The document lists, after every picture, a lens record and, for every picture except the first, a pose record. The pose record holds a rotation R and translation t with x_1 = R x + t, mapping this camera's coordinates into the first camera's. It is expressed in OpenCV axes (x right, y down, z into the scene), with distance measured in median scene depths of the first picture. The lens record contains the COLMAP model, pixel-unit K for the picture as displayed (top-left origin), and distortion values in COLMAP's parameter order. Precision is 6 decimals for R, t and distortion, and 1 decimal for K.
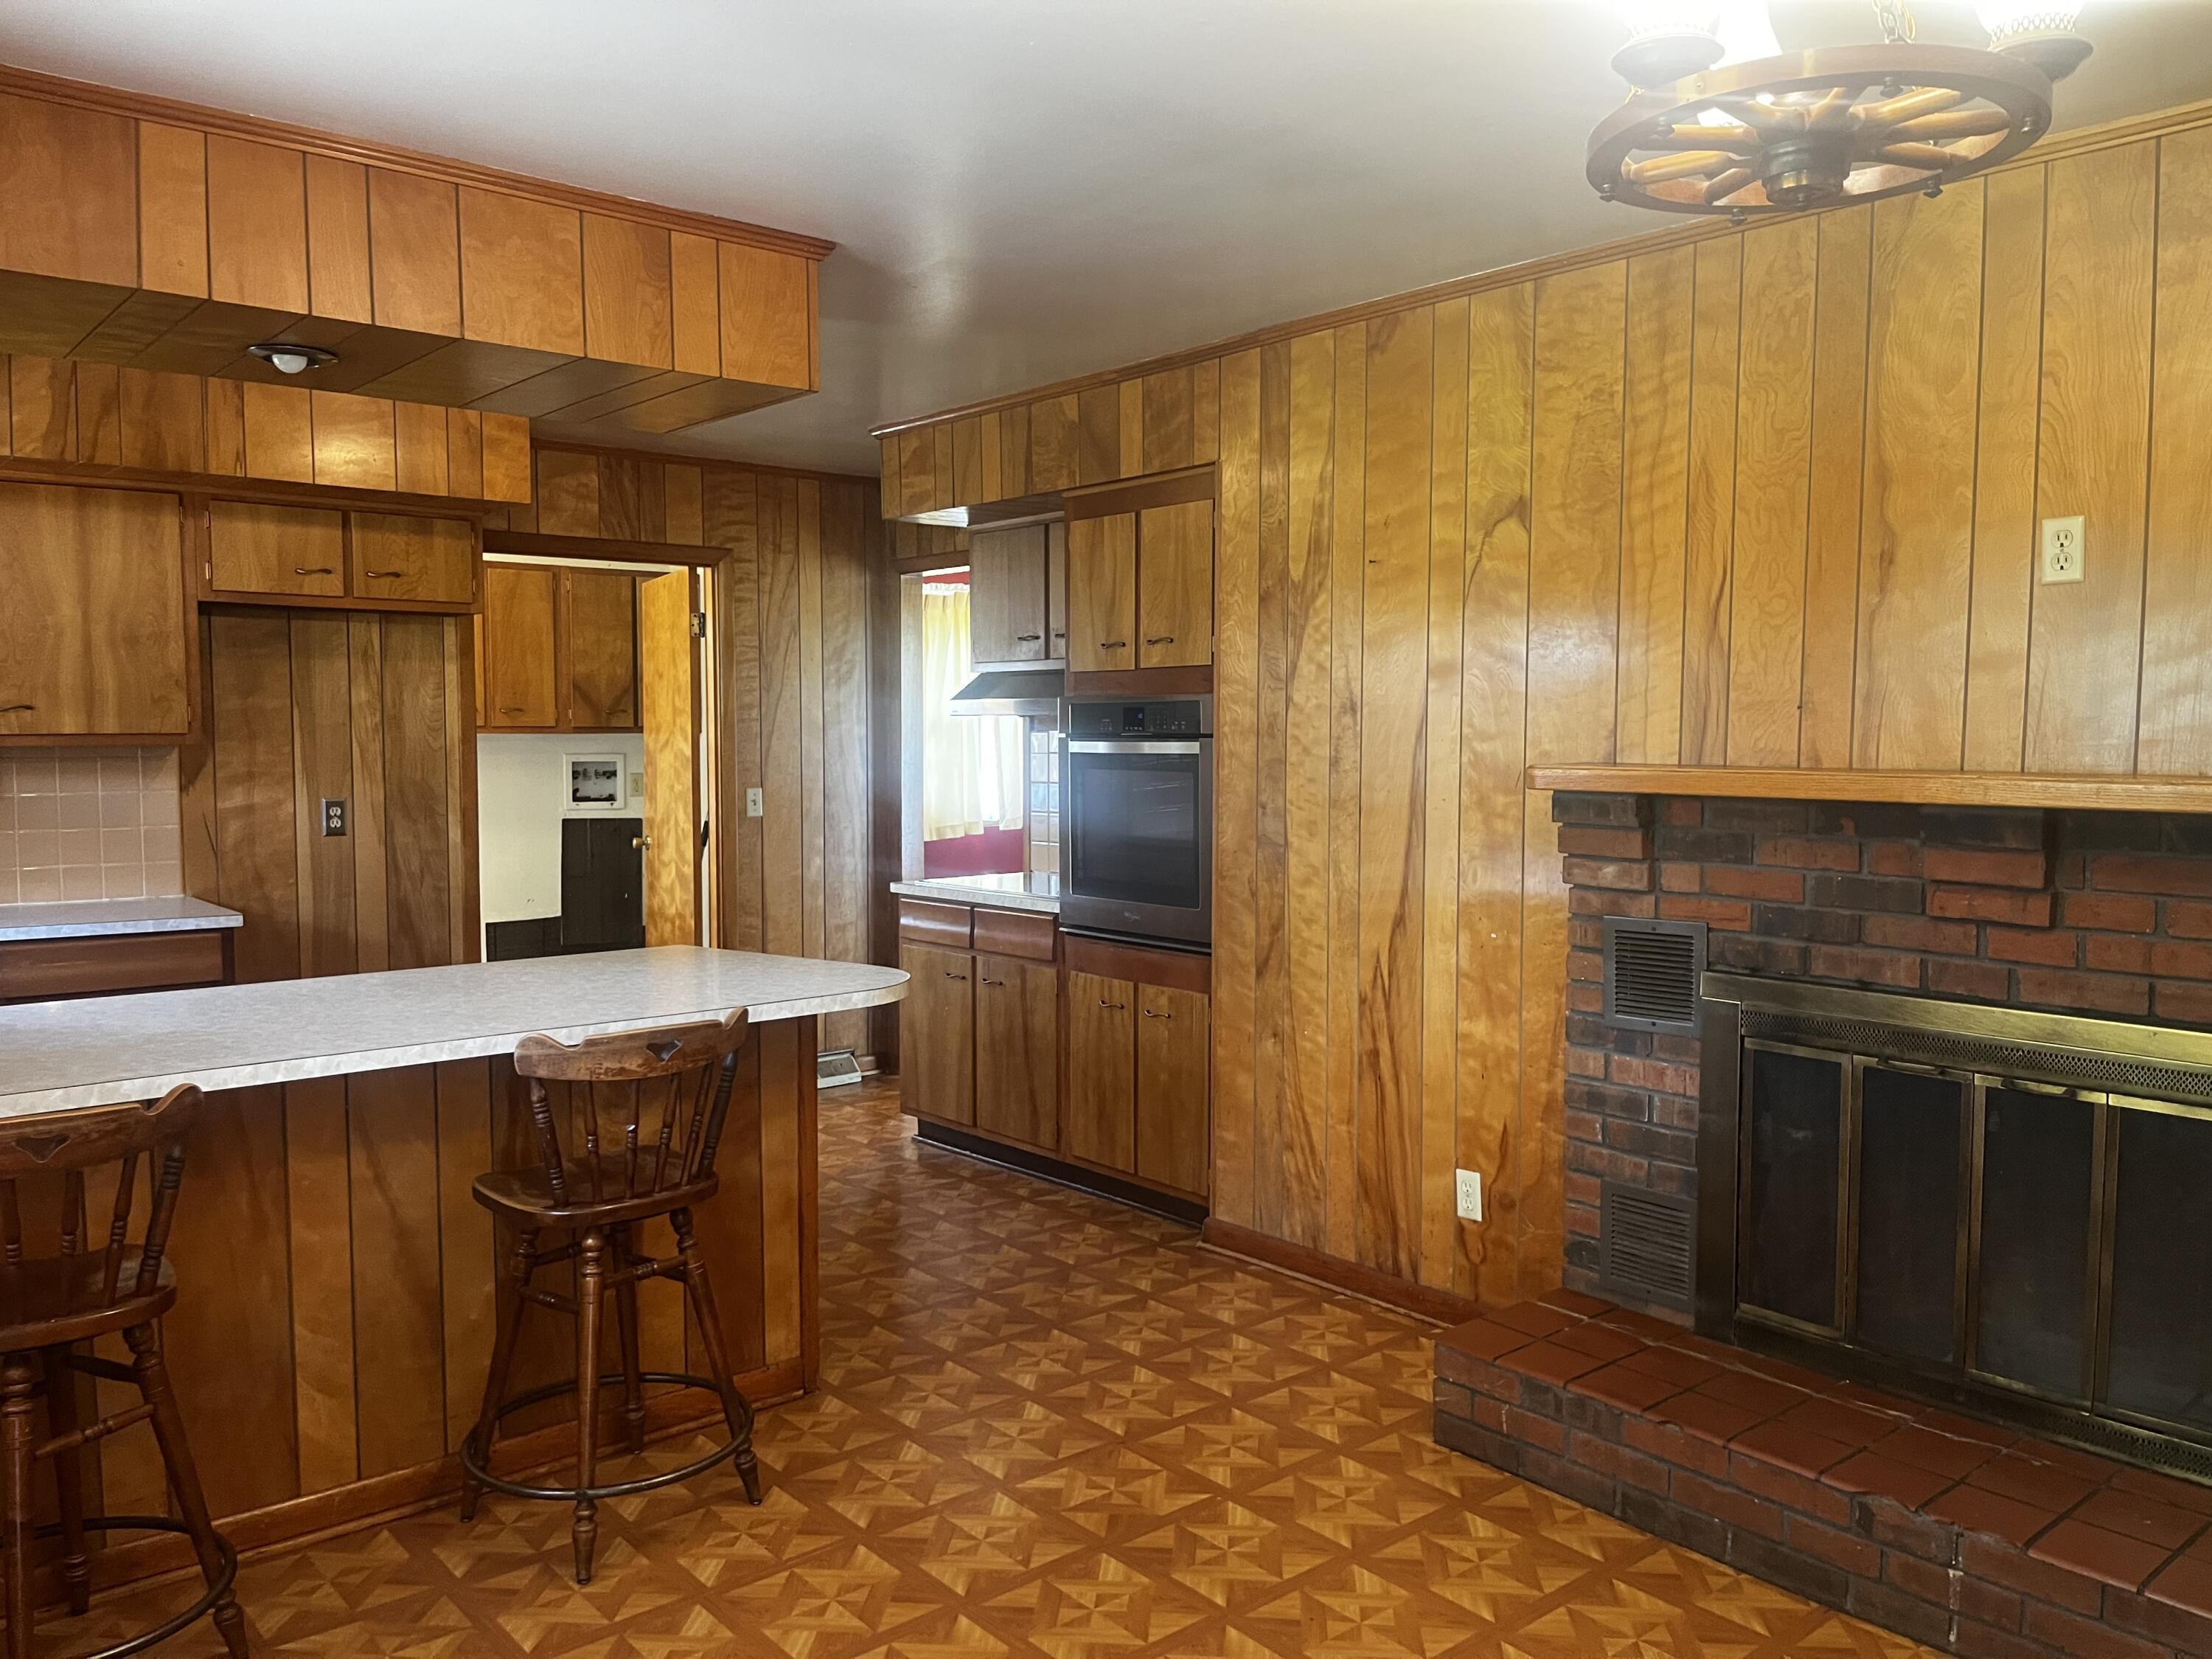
lens RADIAL K [[1683.3, 0, 1120.6], [0, 1683.3, 837.6], [0, 0, 1]] dist [0.021638, 0.001640]
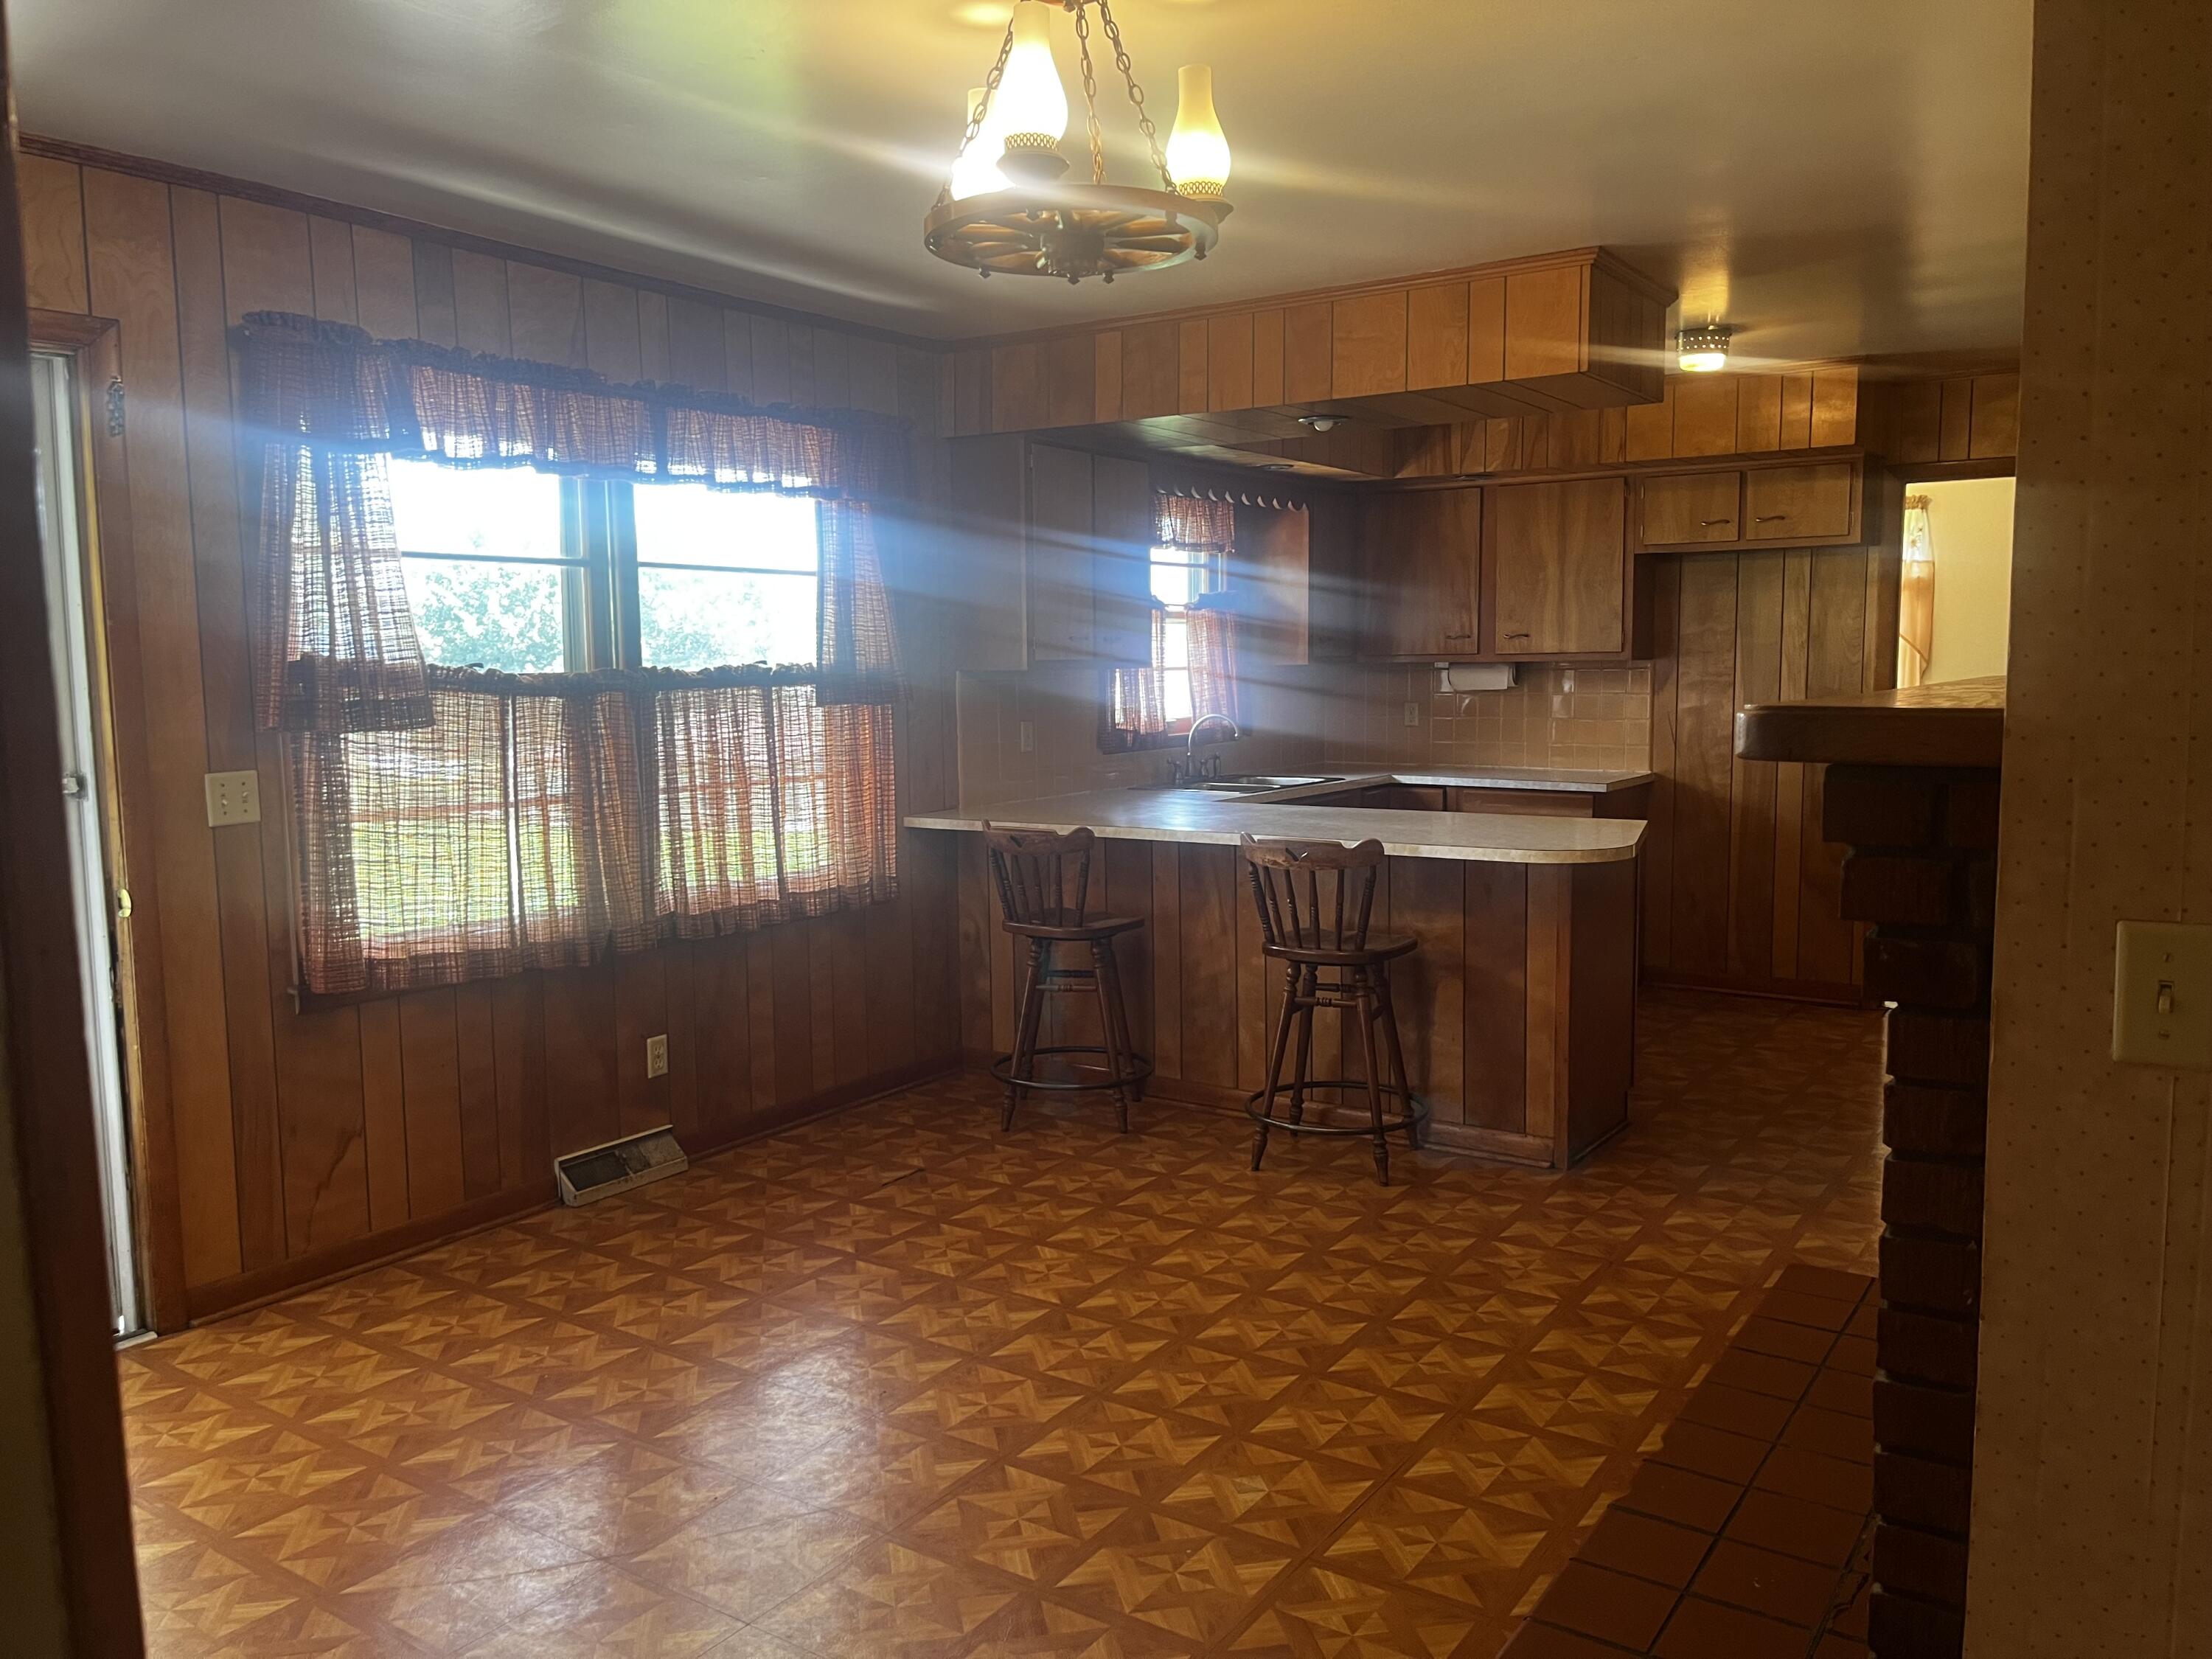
lens RADIAL K [[1683.3, 0, 1120.6], [0, 1683.3, 837.6], [0, 0, 1]] dist [0.021638, 0.001640]
pose [[0.270423, 0.100471, -0.957485, 0.852725], [-0.053155, 0.994581, 0.089351, -0.015080], [0.961273, 0.026733, 0.274298, 0.301089]]
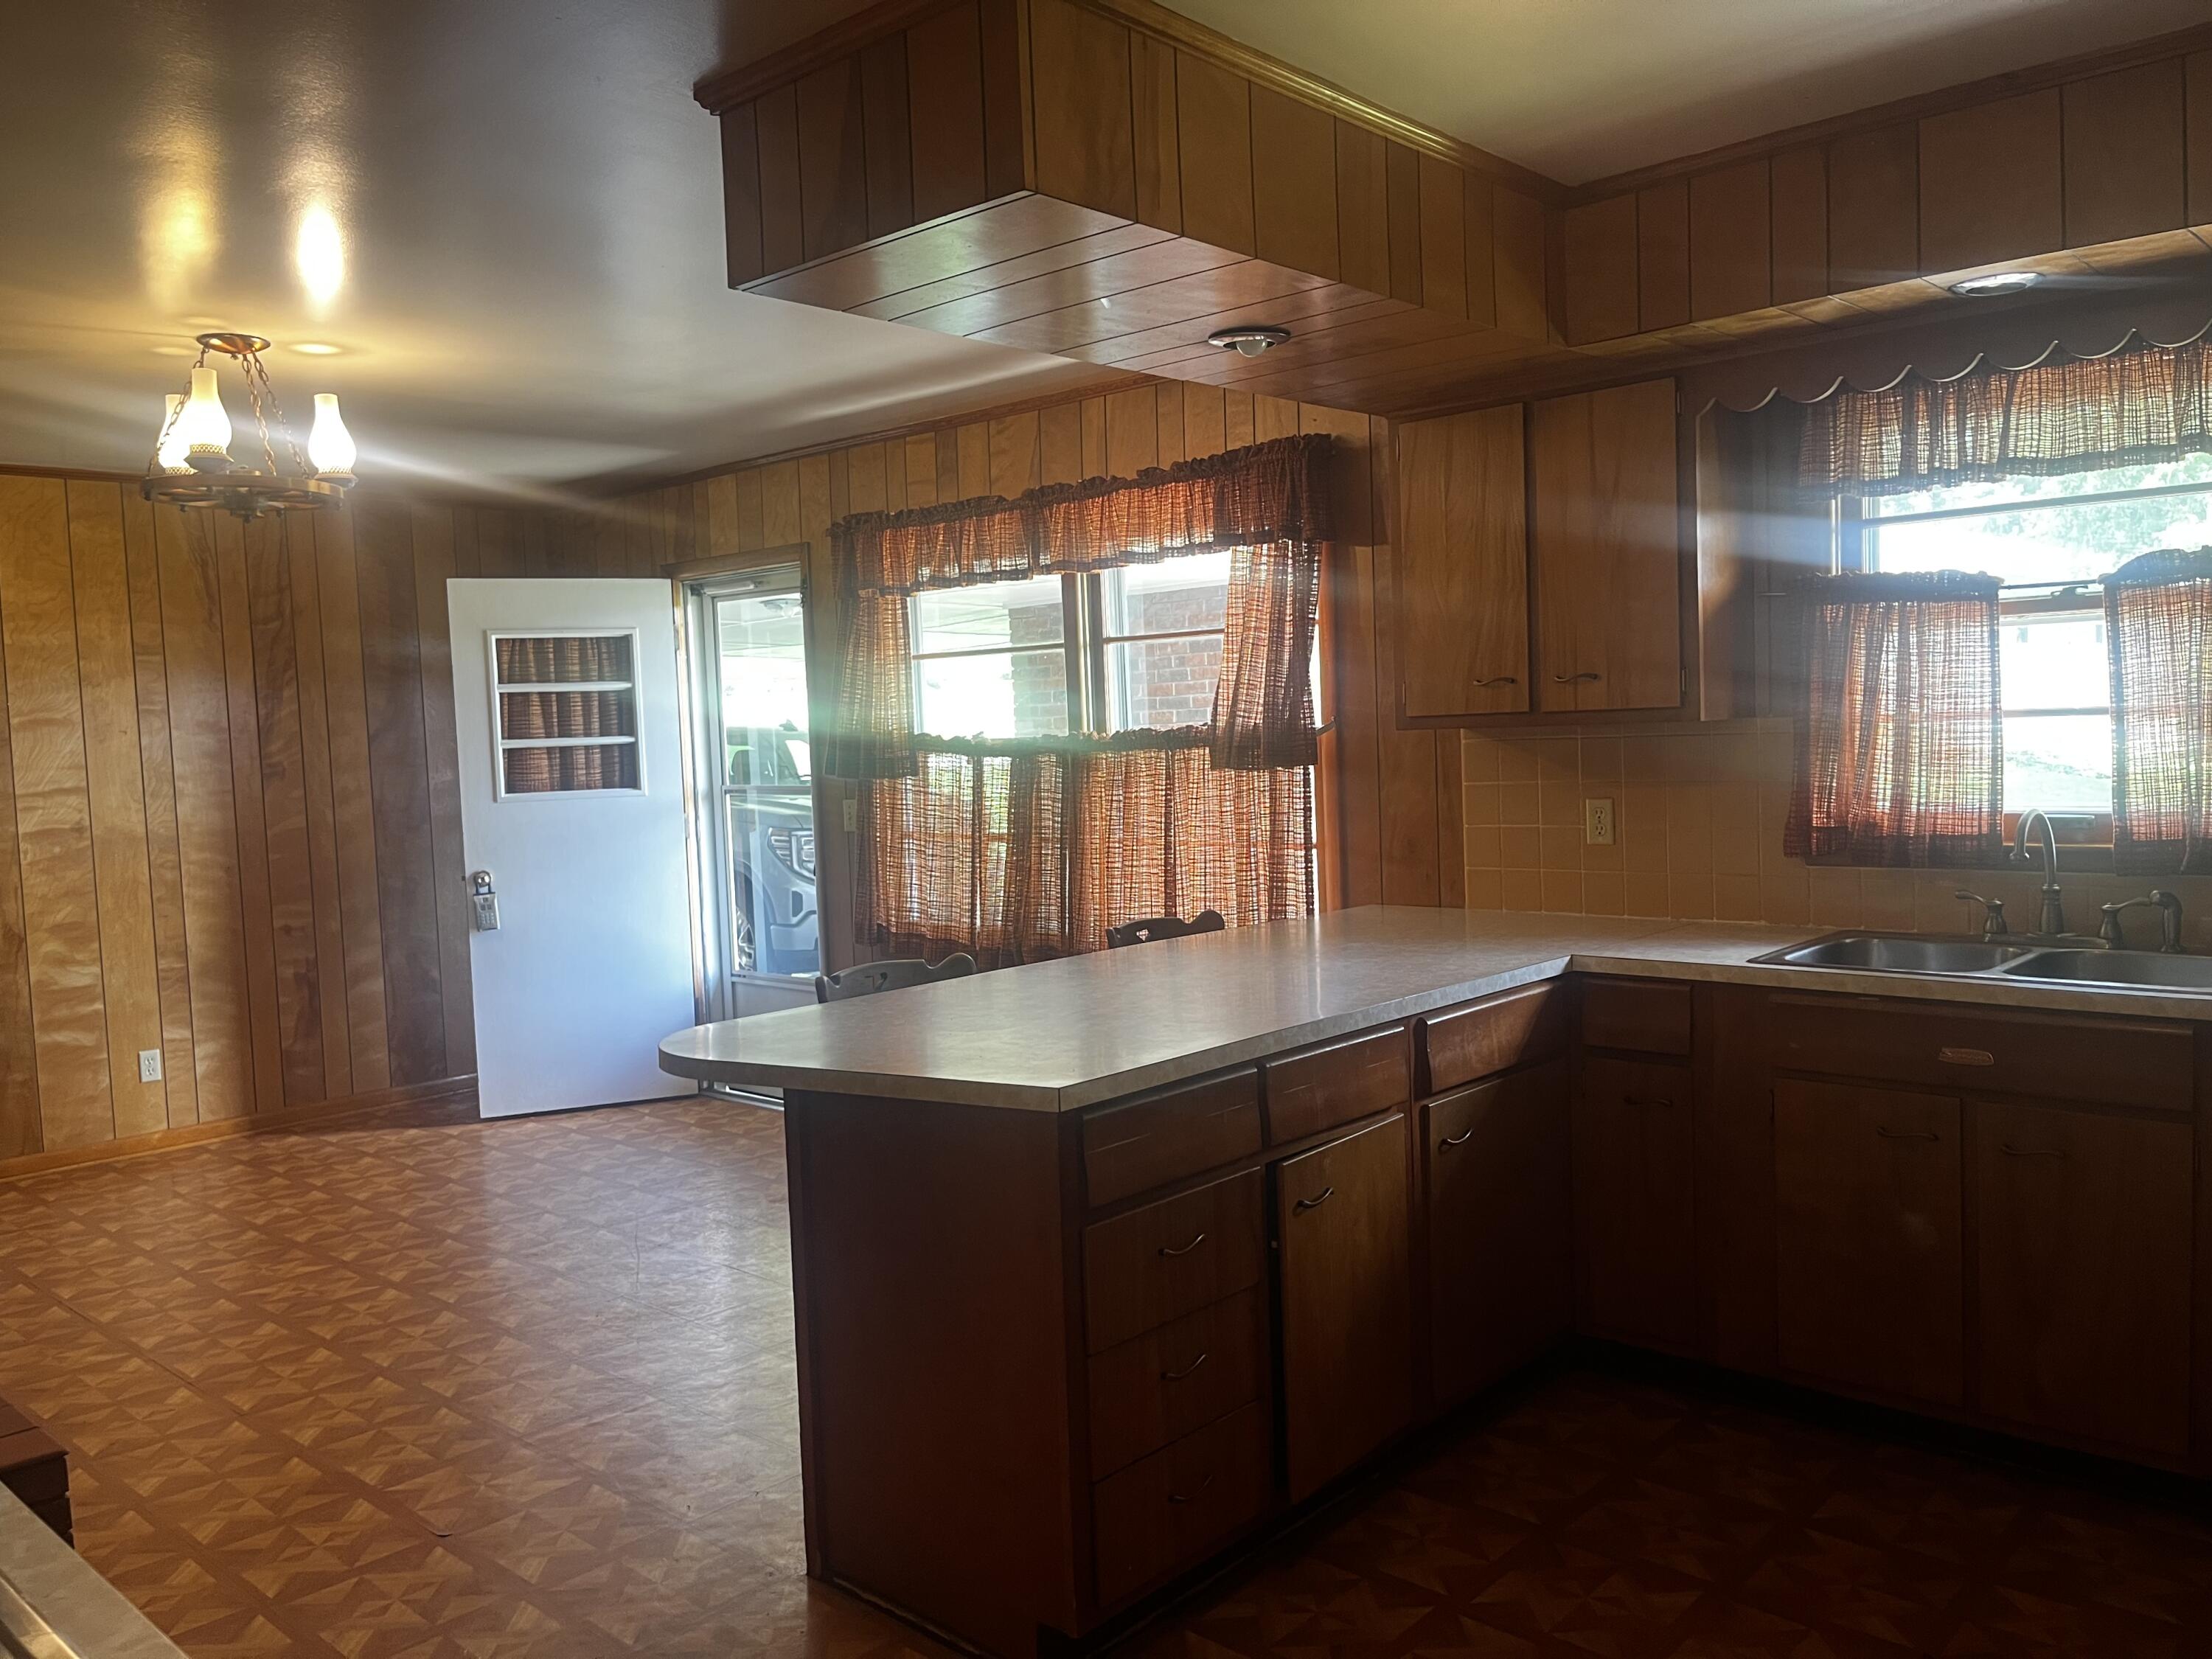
lens RADIAL K [[1667.7, 0, 1124.2], [0, 1667.7, 835.9], [0, 0, 1]] dist [0.078983, -0.129898]
pose [[-0.990583, 0.044349, -0.129529, -0.218544], [0.027871, 0.991593, 0.126360, -0.094605], [0.134044, 0.121560, -0.983491, 1.612994]]
